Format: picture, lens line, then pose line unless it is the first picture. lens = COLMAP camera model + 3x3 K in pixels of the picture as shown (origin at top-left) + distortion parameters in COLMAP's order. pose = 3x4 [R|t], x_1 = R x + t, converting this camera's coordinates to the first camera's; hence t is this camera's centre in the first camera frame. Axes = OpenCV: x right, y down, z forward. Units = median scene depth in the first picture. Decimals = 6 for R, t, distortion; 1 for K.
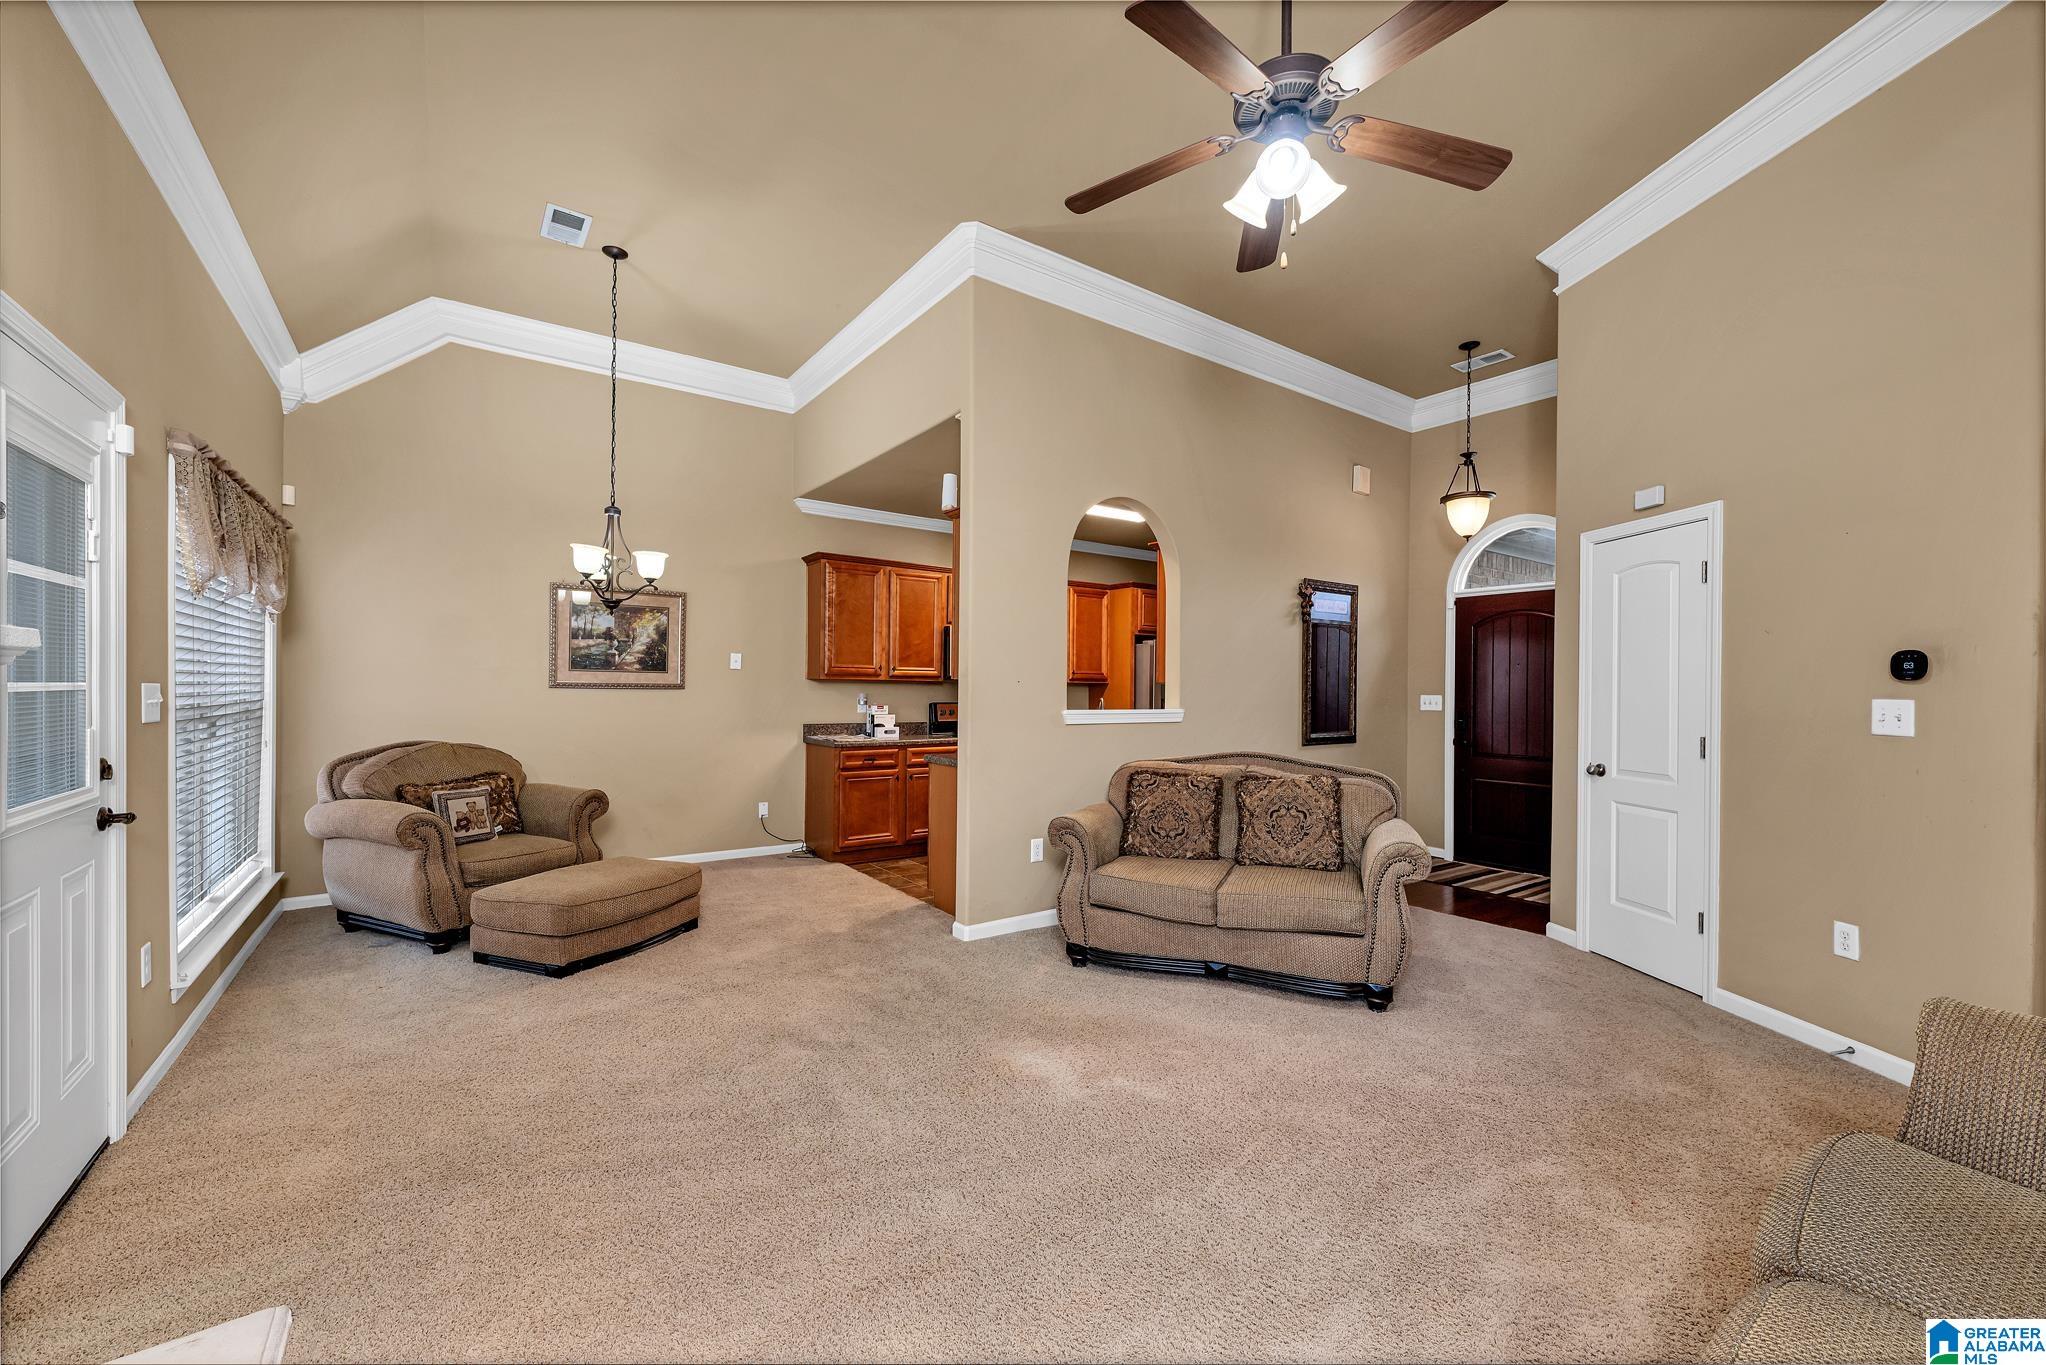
lens RADIAL K [[796.1, 0, 1015.9], [0, 796.1, 690.3], [0, 0, 1]] dist [-0.000866, -0.000127]
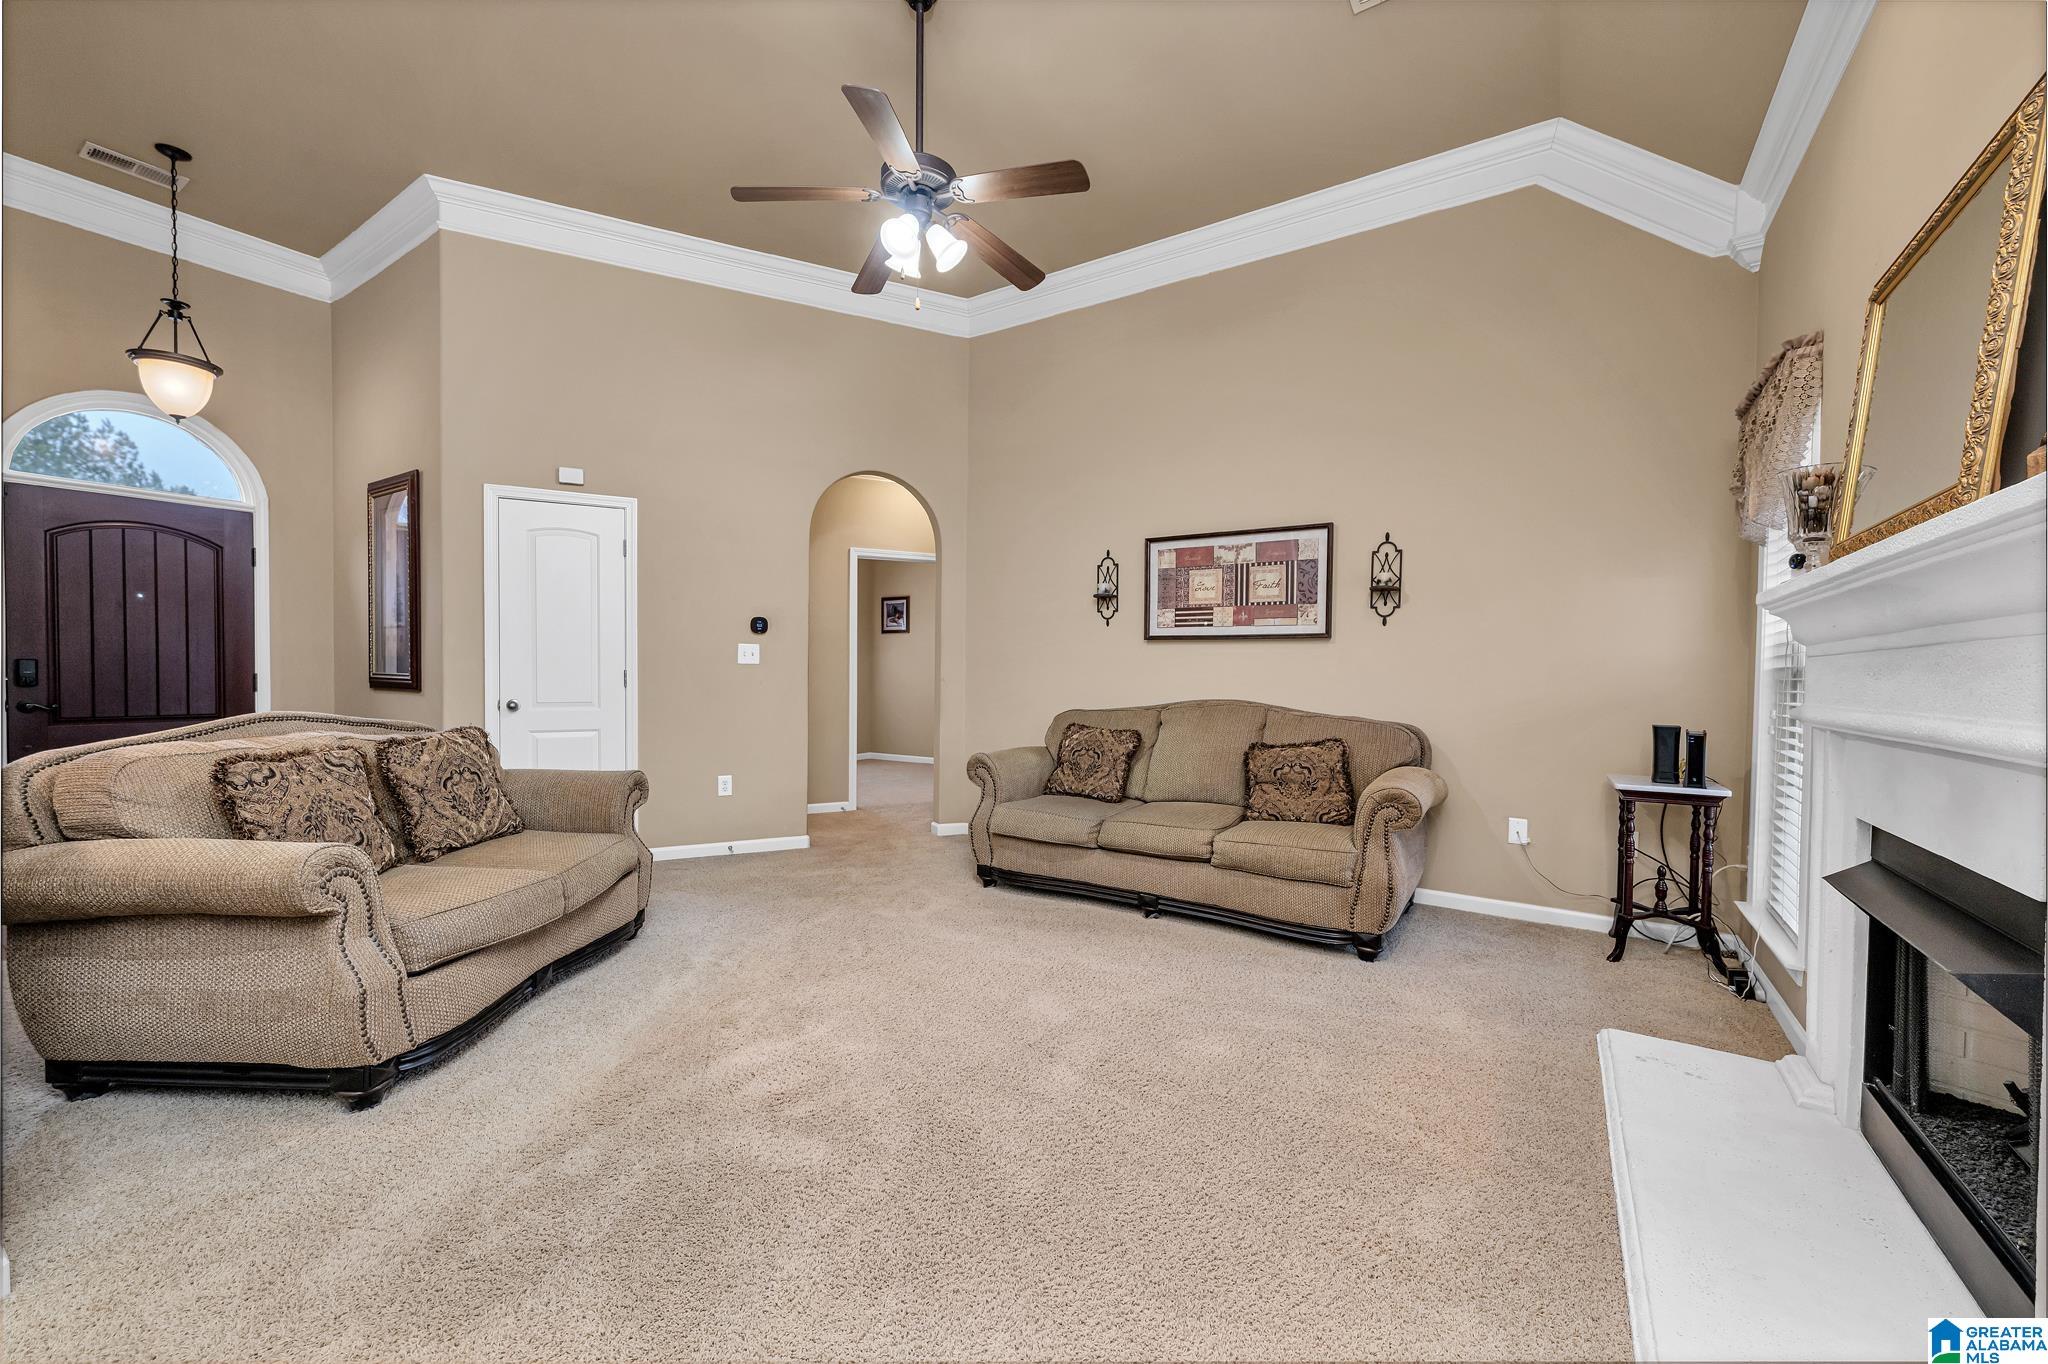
lens RADIAL K [[796.9, 0, 1016.9], [0, 796.9, 689.8], [0, 0, 1]] dist [-0.000866, -0.000127]
pose [[-0.357170, -0.032352, 0.933479, -0.402721], [-0.012037, 0.999476, 0.030033, 0.026988], [-0.933962, -0.000510, -0.357372, 0.541291]]
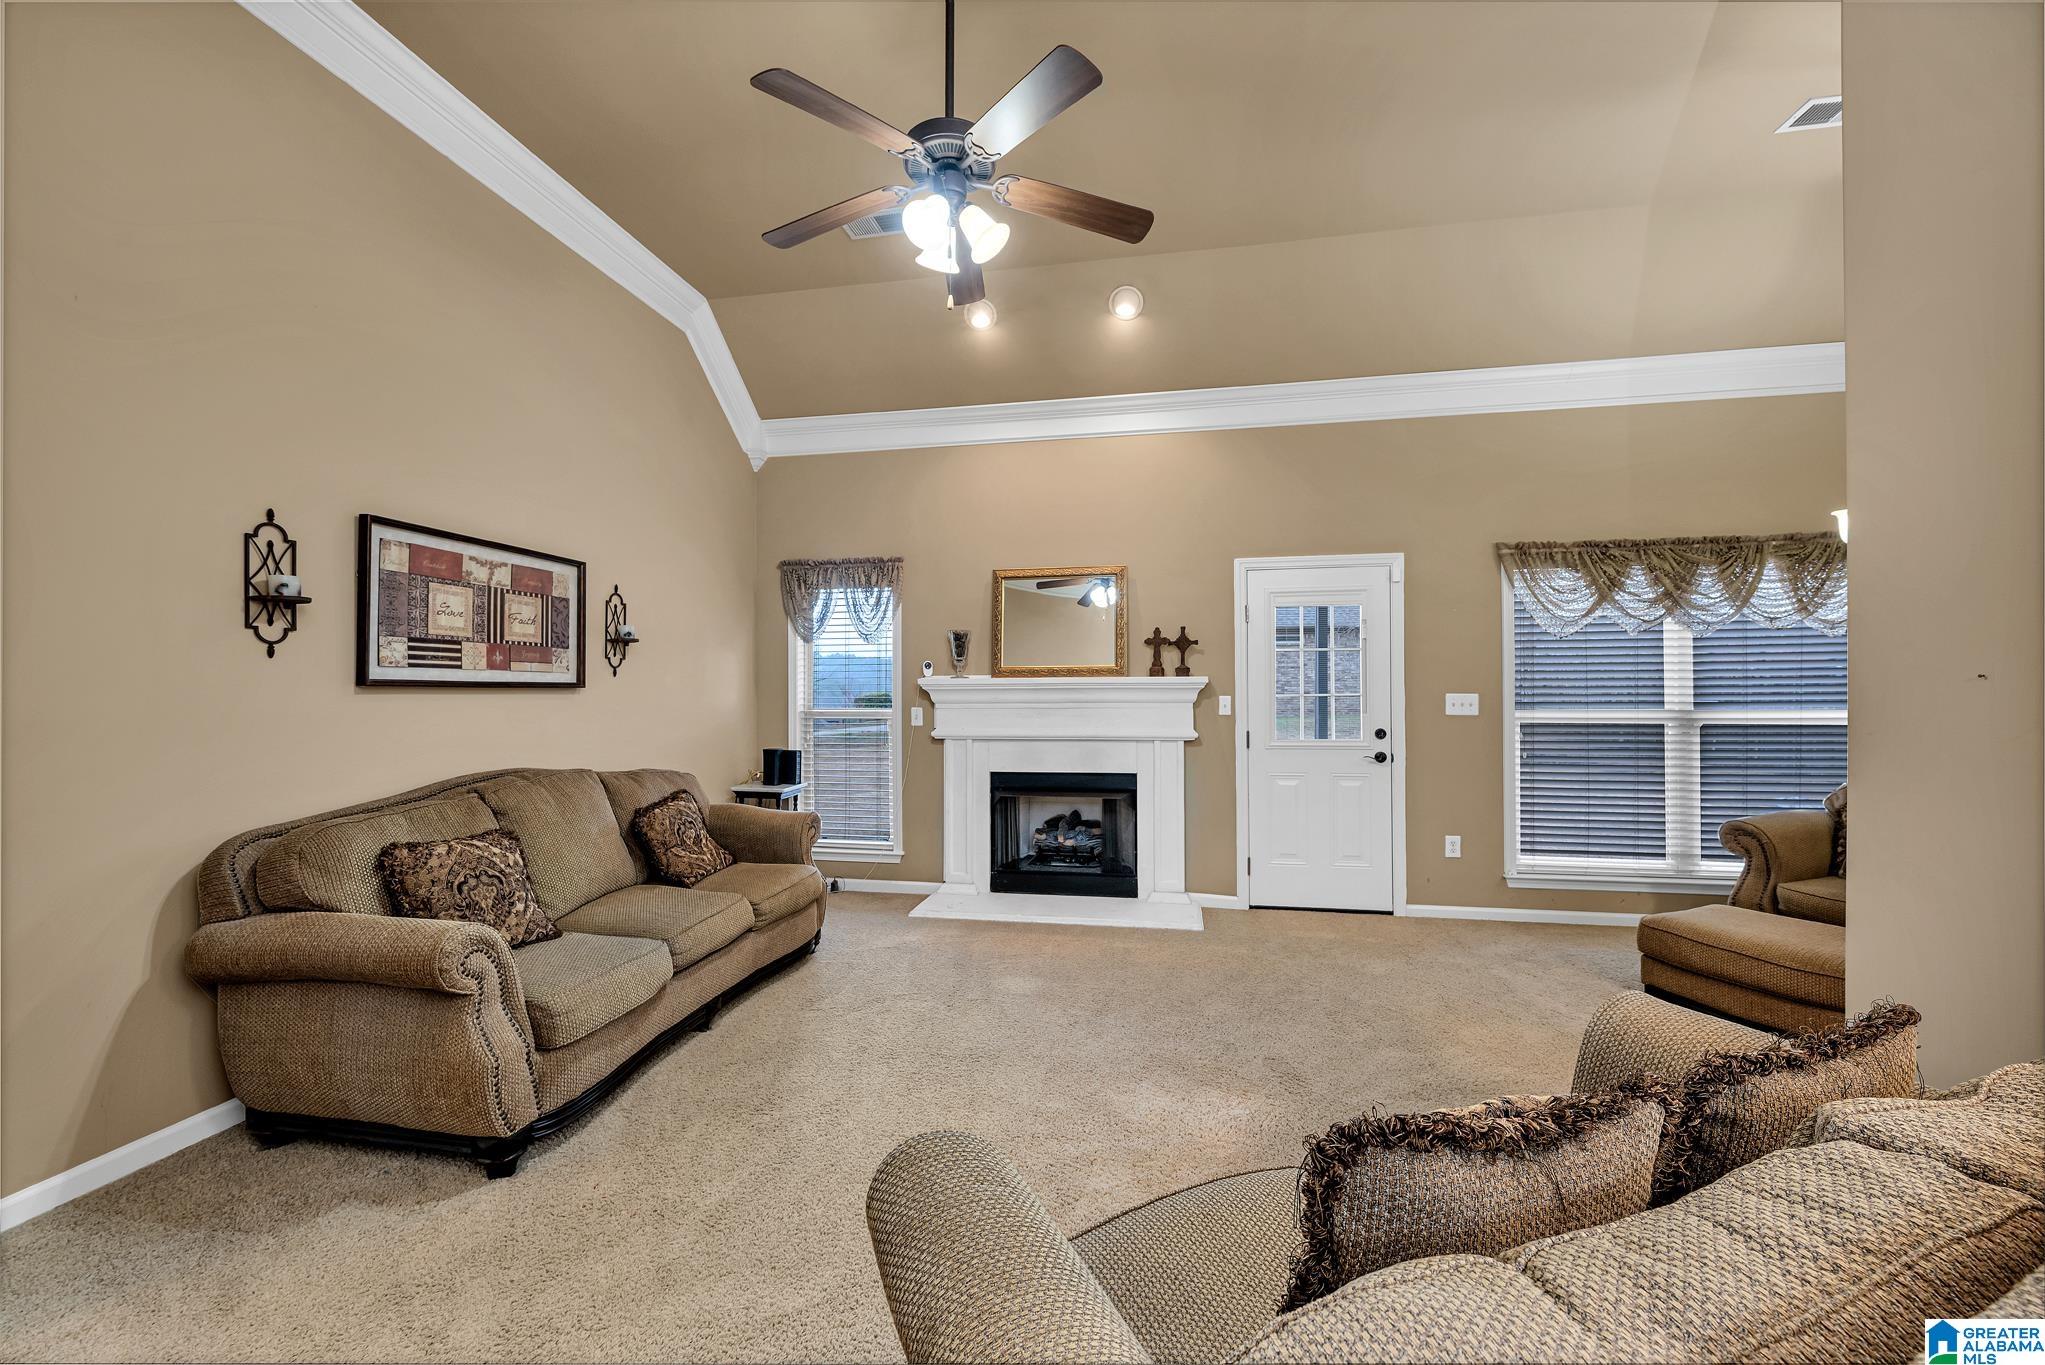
lens RADIAL K [[795.7, 0, 1015.4], [0, 795.7, 690.3], [0, 0, 1]] dist [-0.000866, -0.000127]
pose [[-0.718969, -0.006203, -0.695014, 0.423563], [-0.006429, 0.999977, -0.002274, -0.002572], [0.695012, 0.002833, -0.718992, 0.752999]]
